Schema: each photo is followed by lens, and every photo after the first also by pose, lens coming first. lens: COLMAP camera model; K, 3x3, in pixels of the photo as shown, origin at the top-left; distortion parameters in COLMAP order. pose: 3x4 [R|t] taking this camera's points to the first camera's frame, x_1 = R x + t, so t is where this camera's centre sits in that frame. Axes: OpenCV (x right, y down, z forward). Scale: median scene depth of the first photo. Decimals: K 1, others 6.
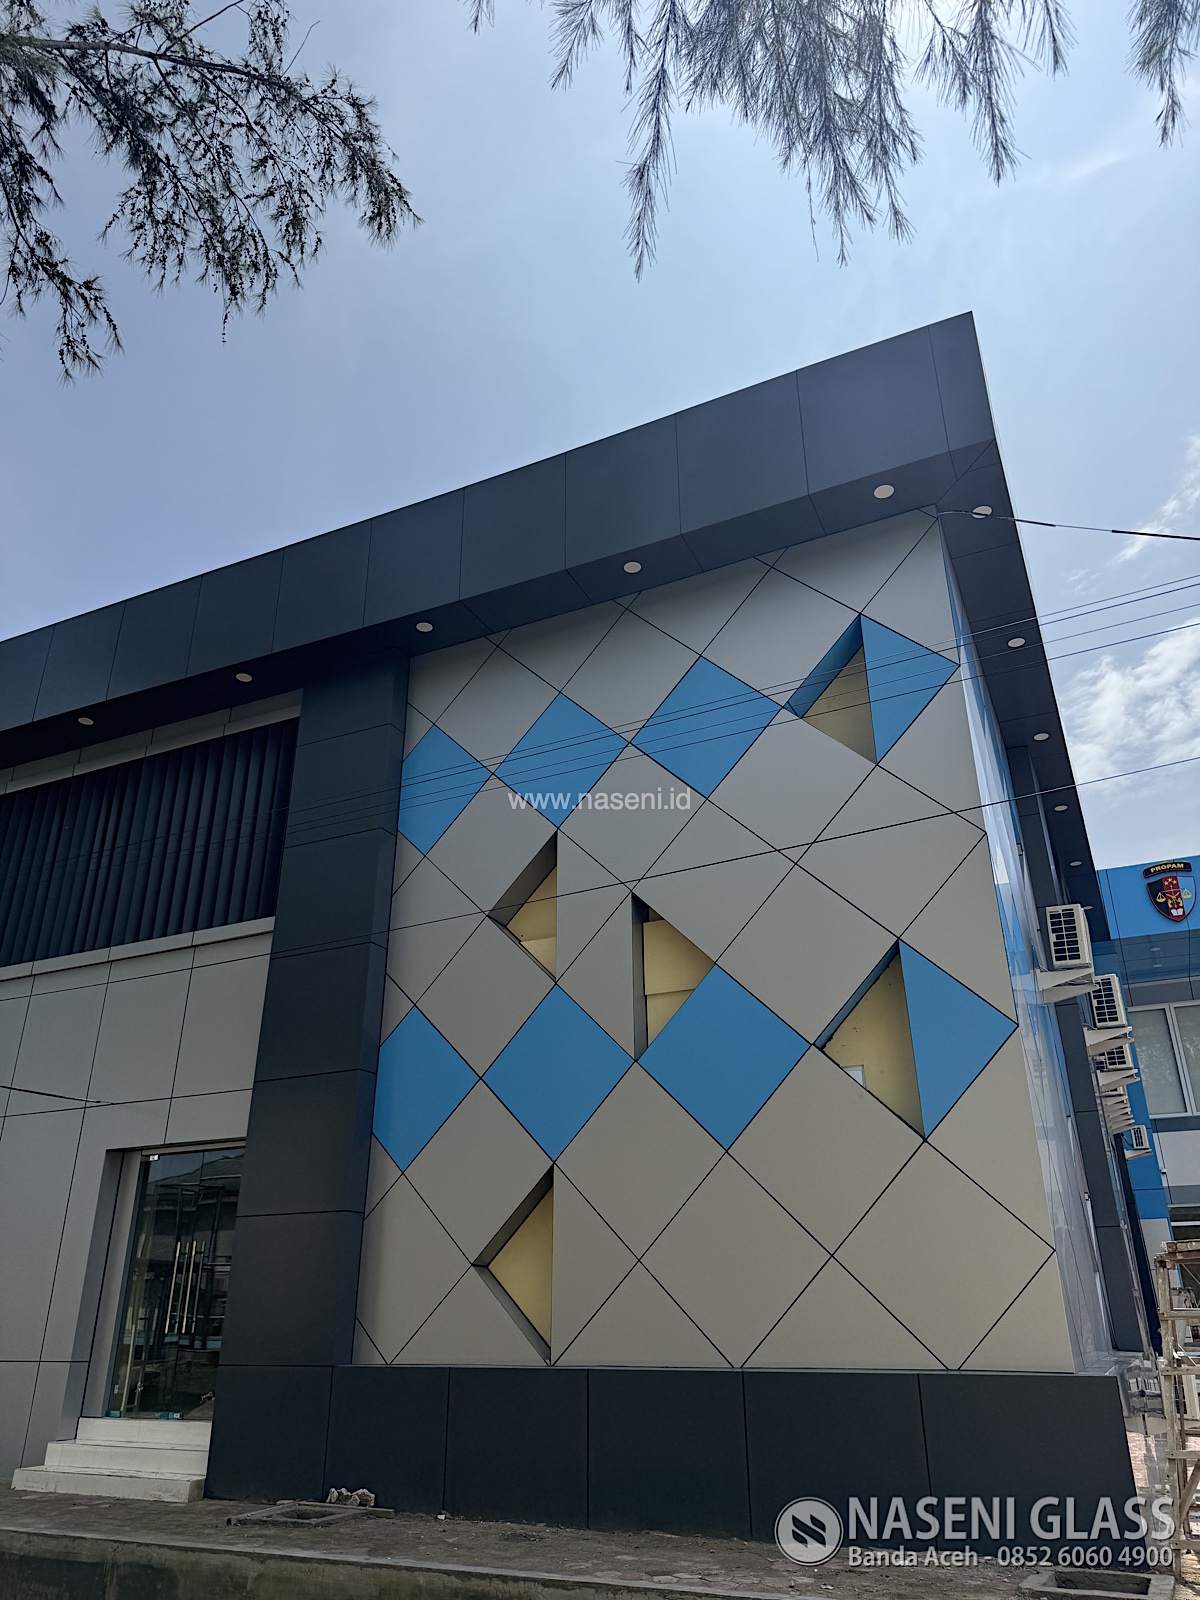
lens RADIAL K [[1127.6, 0, 598.9], [0, 1127.6, 799.4], [0, 0, 1]] dist [0.004799, -0.000765]
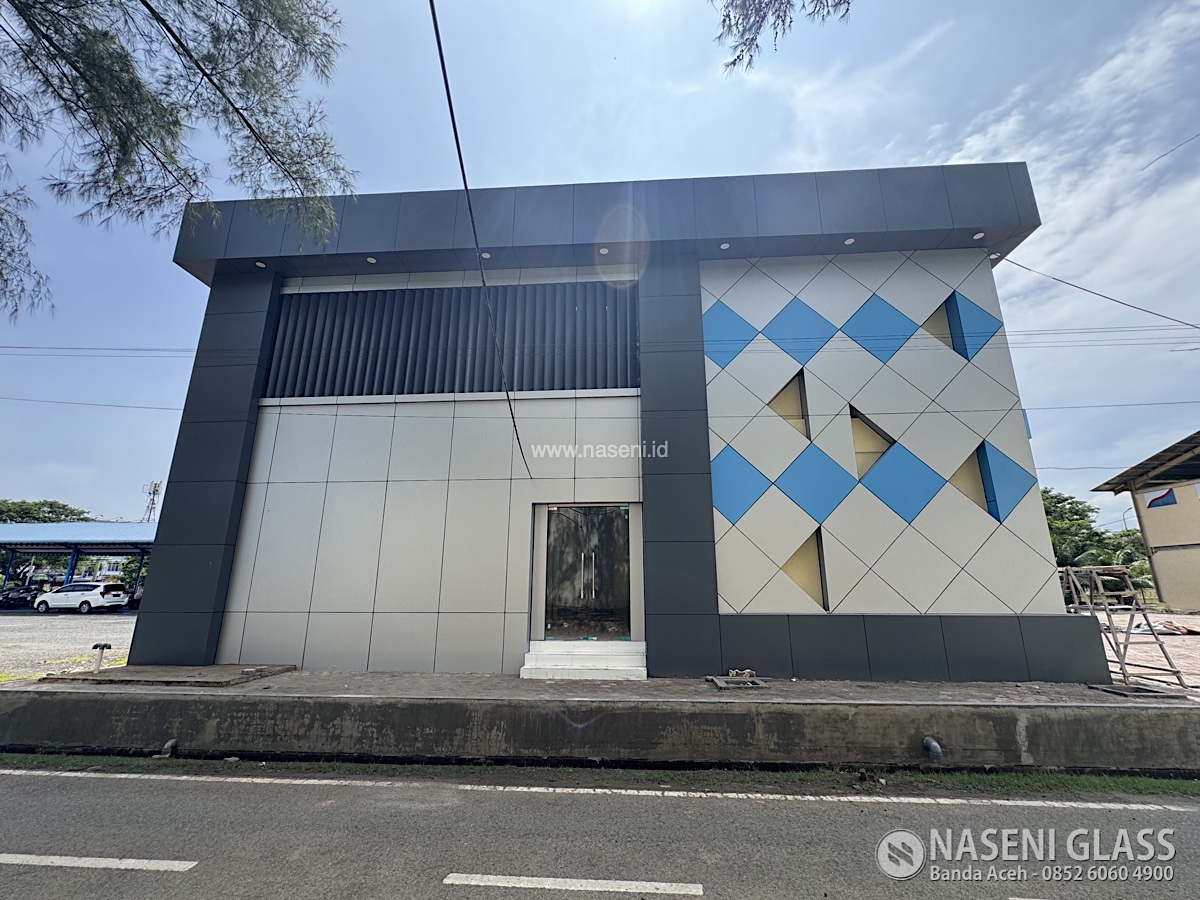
lens RADIAL K [[481.3, 0, 603.2], [0, 481.3, 477.6], [0, 0, 1]] dist [-0.003088, -0.000229]
pose [[0.927350, 0.096022, 0.361666, -0.745990], [-0.163959, 0.973064, 0.162061, 0.156204], [-0.336363, -0.209586, 0.918114, 0.327292]]
